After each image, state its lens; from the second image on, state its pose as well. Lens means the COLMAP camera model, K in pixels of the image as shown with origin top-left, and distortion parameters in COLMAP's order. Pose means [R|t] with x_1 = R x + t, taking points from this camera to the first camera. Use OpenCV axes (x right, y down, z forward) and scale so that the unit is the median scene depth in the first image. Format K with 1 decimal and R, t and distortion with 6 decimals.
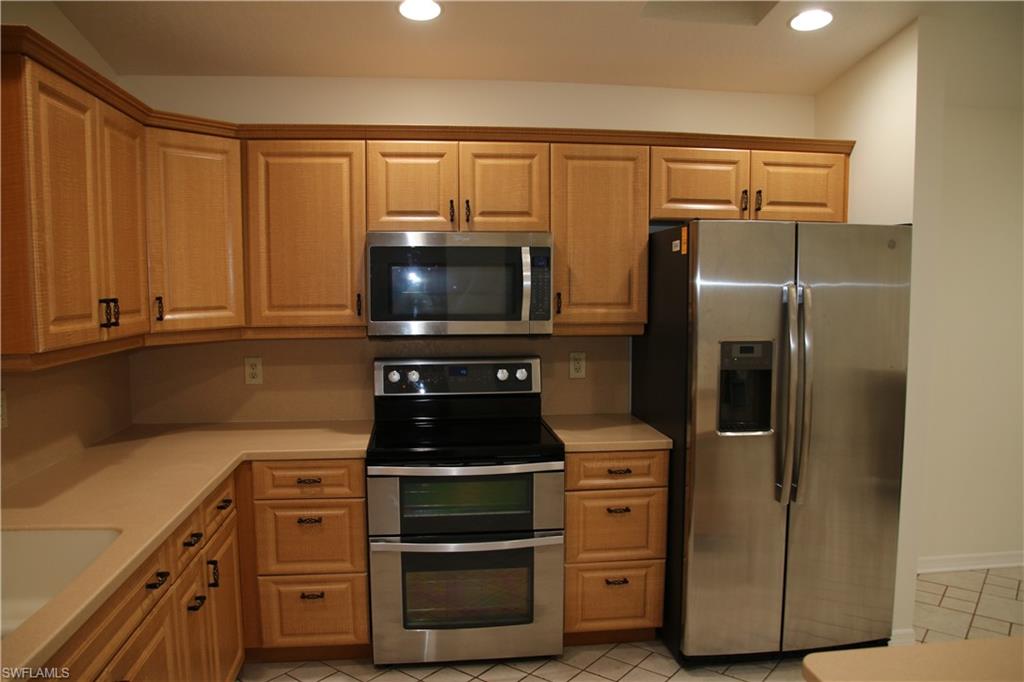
lens RADIAL K [[764.8, 0, 515.5], [0, 764.8, 357.0], [0, 0, 1]] dist [-0.126611, 0.068948]
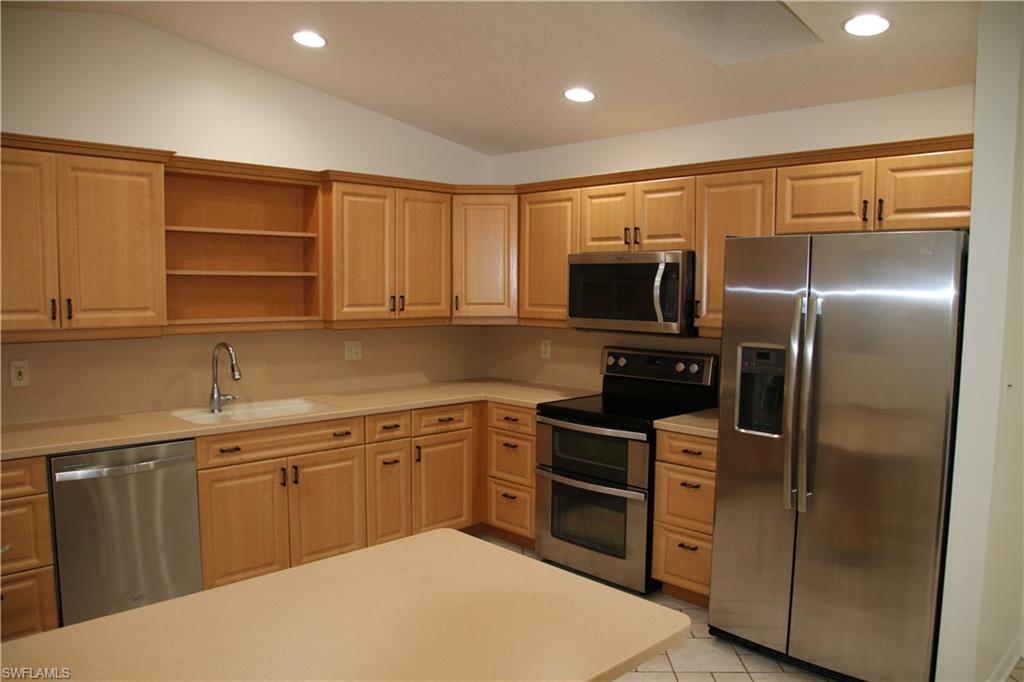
lens RADIAL K [[764.8, 0, 513.7], [0, 764.8, 348.6], [0, 0, 1]] dist [-0.126611, 0.068948]
pose [[0.602466, 0.071619, -0.794924, 0.870513], [-0.085777, 0.996008, 0.024726, -0.014443], [0.793522, 0.053290, 0.606204, 0.061388]]
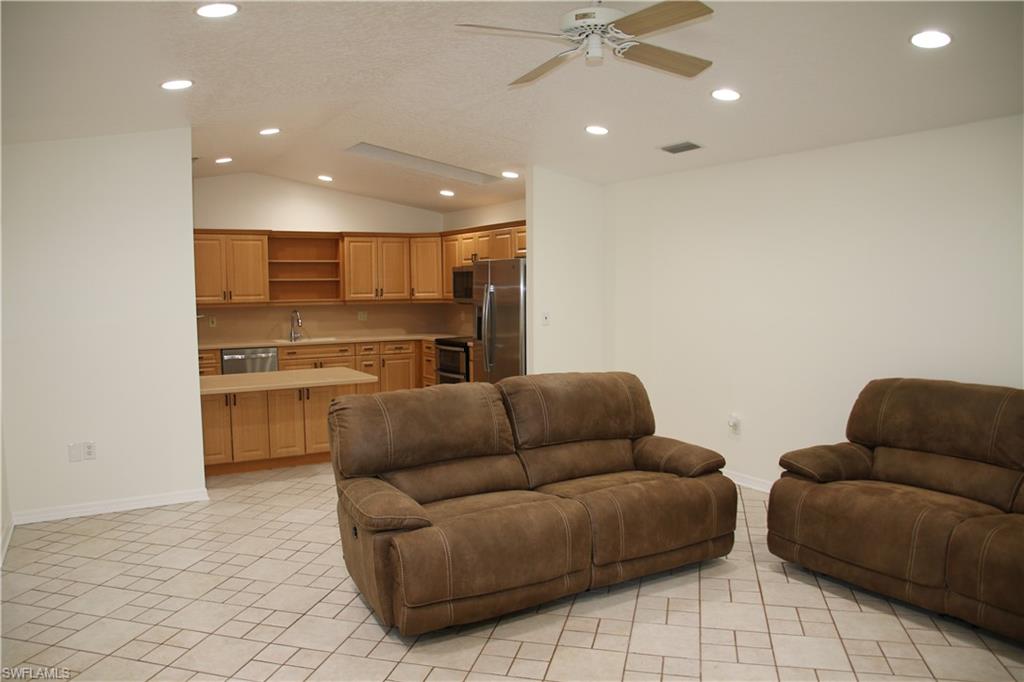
lens RADIAL K [[764.8, 0, 505.7], [0, 764.8, 350.6], [0, 0, 1]] dist [-0.126611, 0.068948]
pose [[0.393420, 0.075082, -0.916288, 2.549252], [-0.079444, 0.995708, 0.047479, 0.000619], [0.915920, 0.054114, 0.397697, 0.032690]]
